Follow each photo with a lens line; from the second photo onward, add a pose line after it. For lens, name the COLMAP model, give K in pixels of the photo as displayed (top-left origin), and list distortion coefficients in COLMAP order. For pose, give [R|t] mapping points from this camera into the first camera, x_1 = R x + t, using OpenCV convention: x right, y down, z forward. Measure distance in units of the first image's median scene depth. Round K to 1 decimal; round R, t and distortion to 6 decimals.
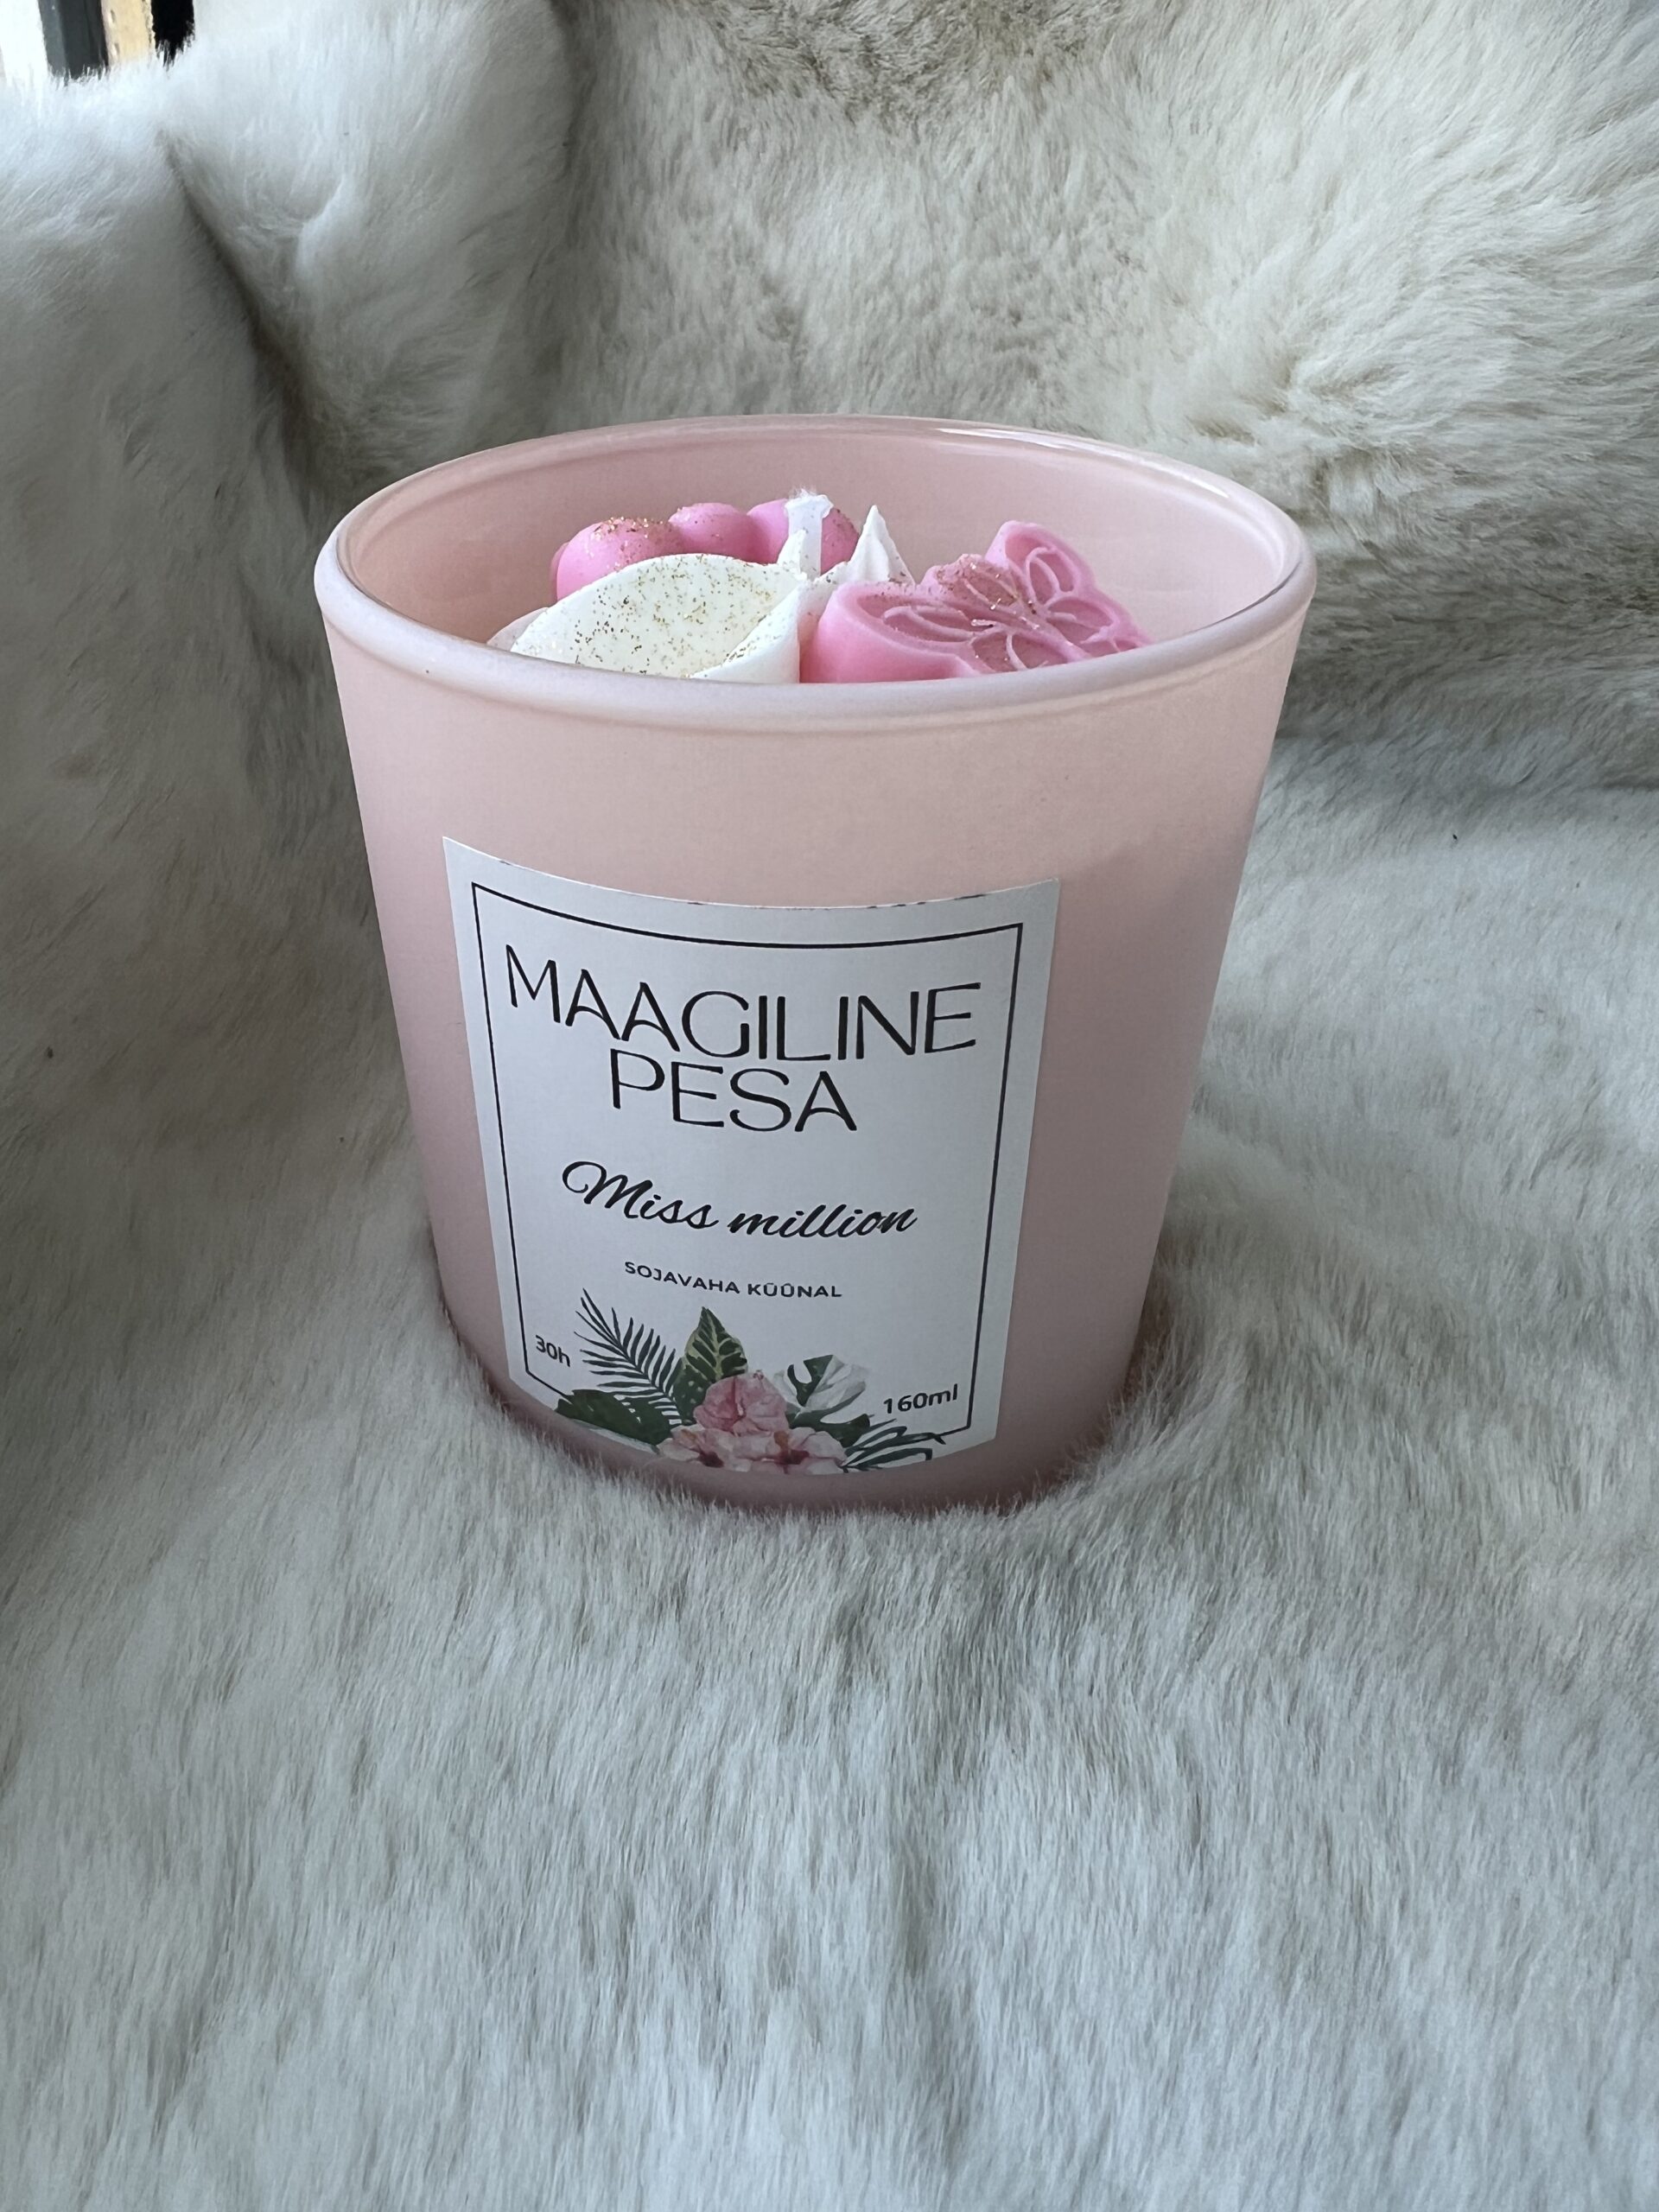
lens RADIAL K [[1738.1, 0, 746.3], [0, 1738.1, 1013.5], [0, 0, 1]] dist [-0.010358, 0.005504]
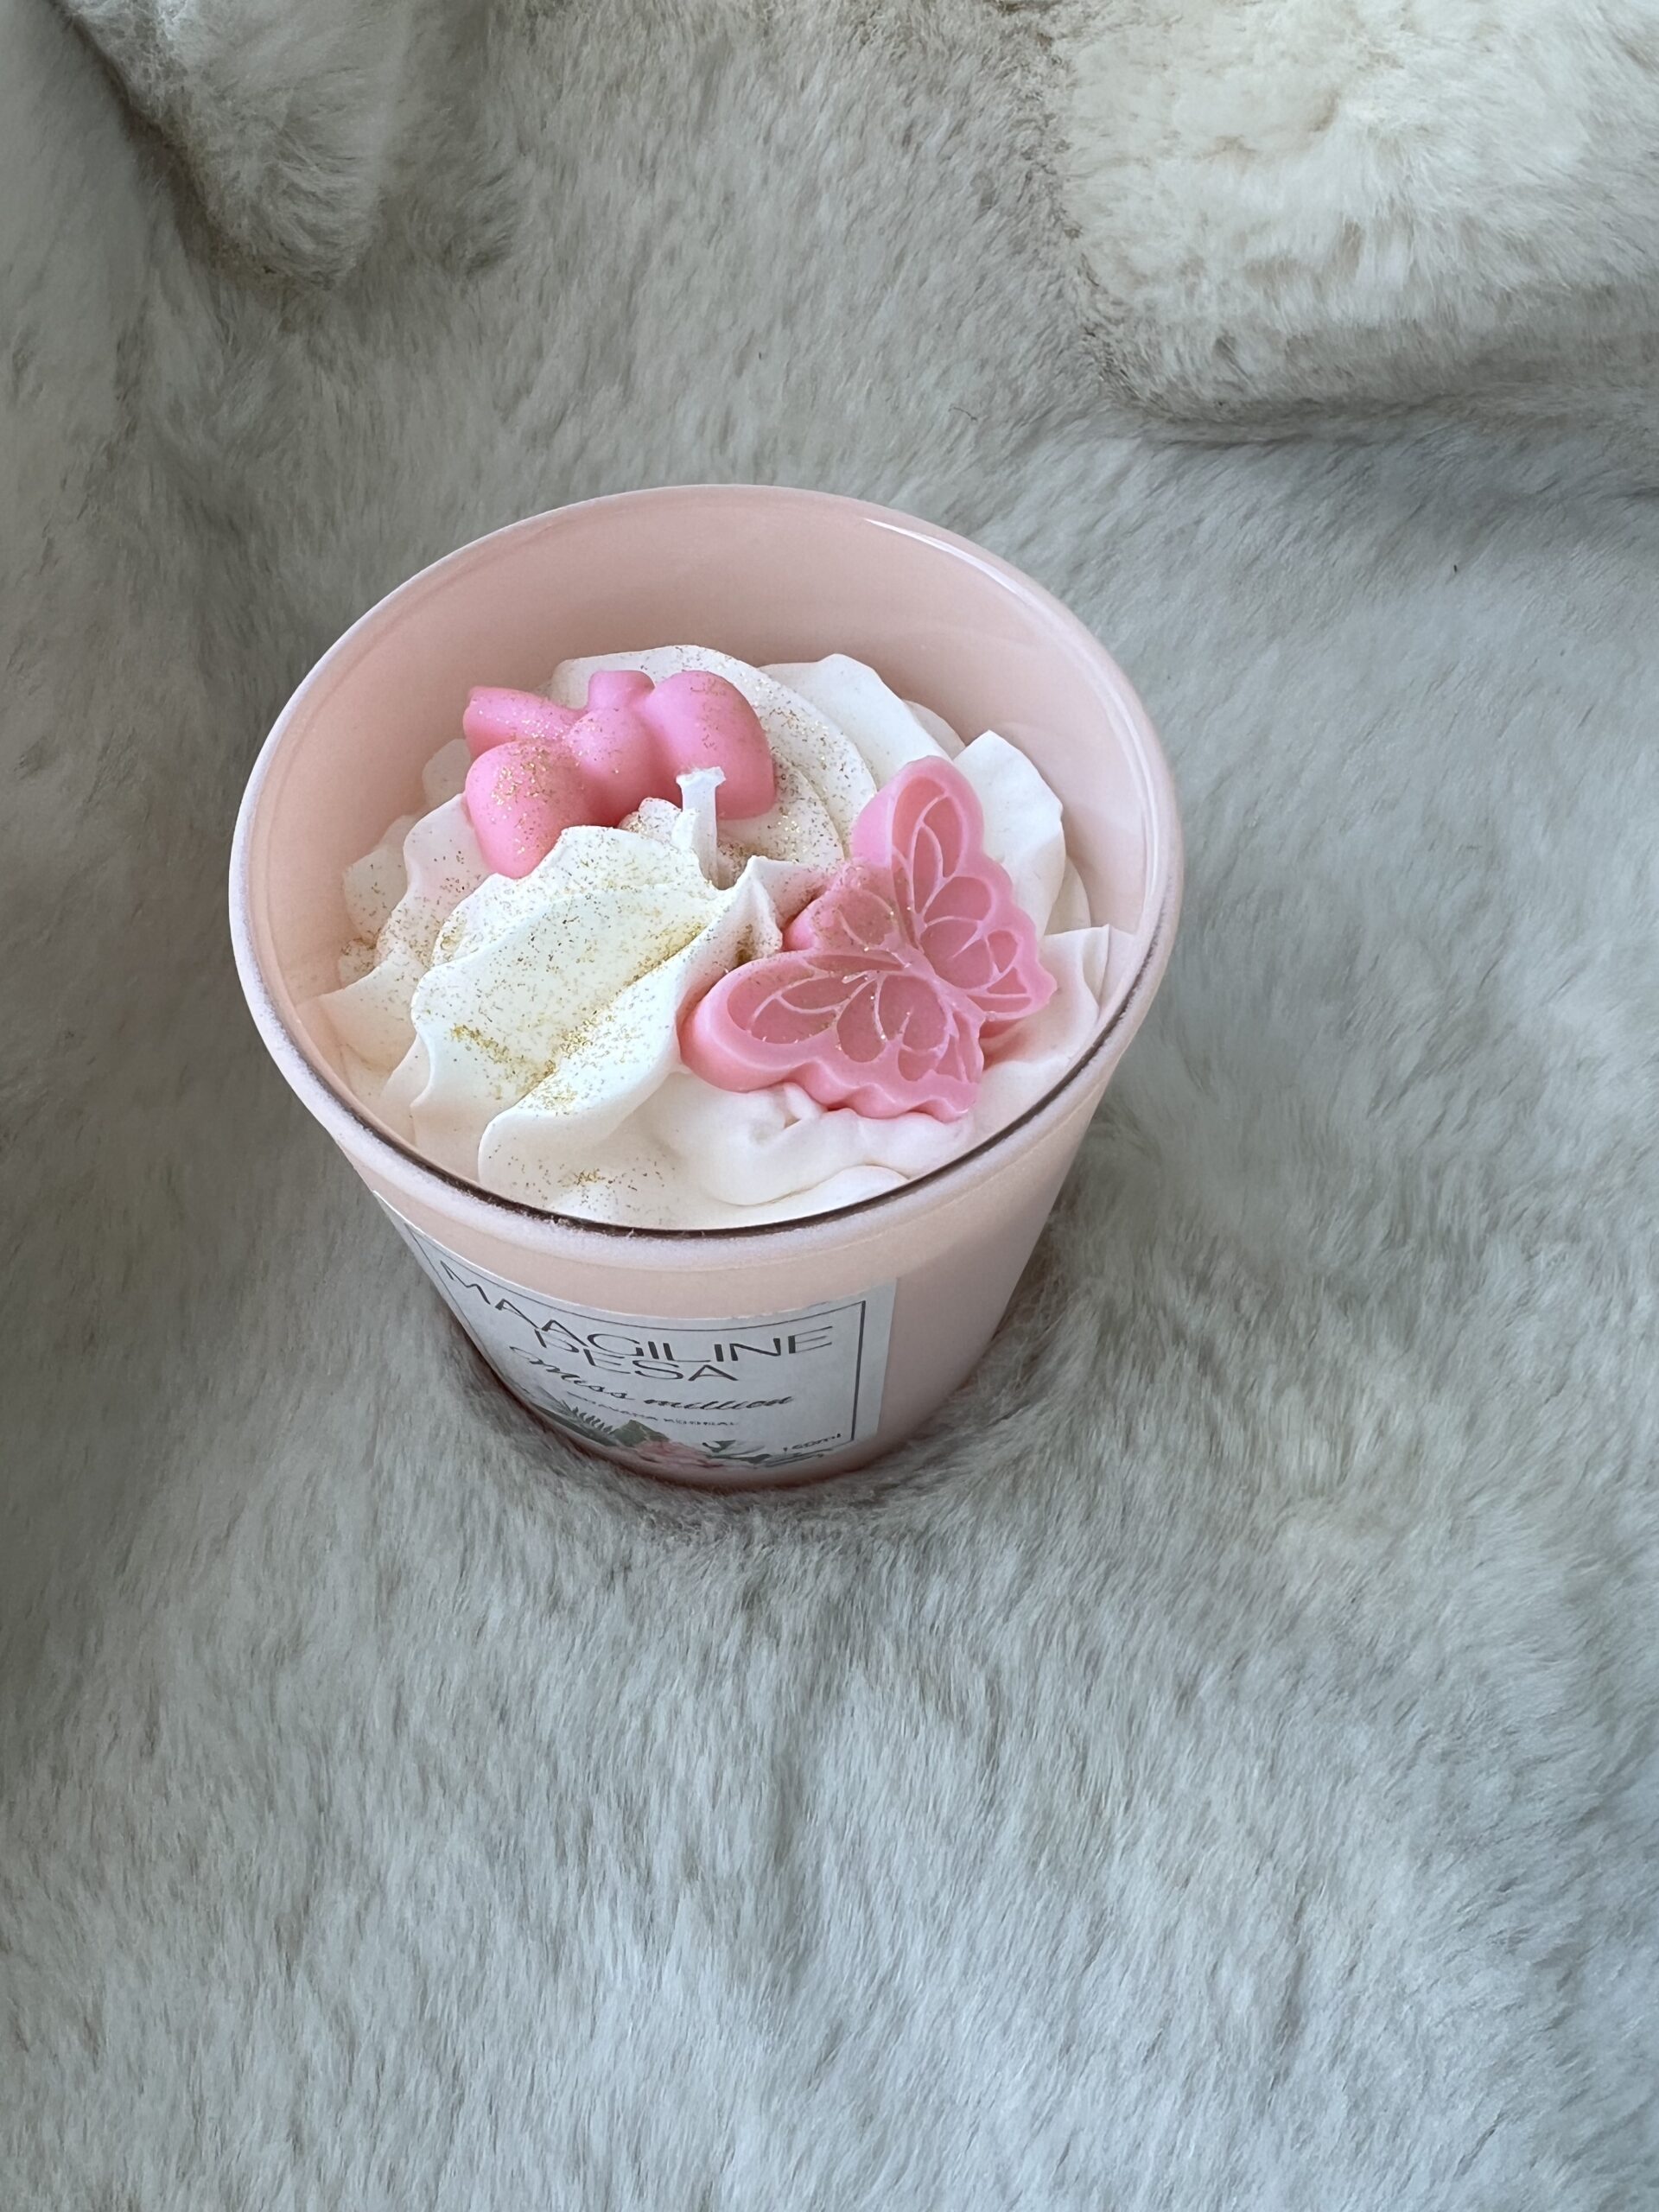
lens RADIAL K [[1738.1, 0, 757.0], [0, 1738.1, 1023.6], [0, 0, 1]] dist [-0.010358, 0.005504]
pose [[0.999344, 0.004383, -0.035938, 0.100964], [0.013813, 0.871395, 0.490387, -0.635682], [0.033465, -0.490562, 0.870763, 0.046206]]
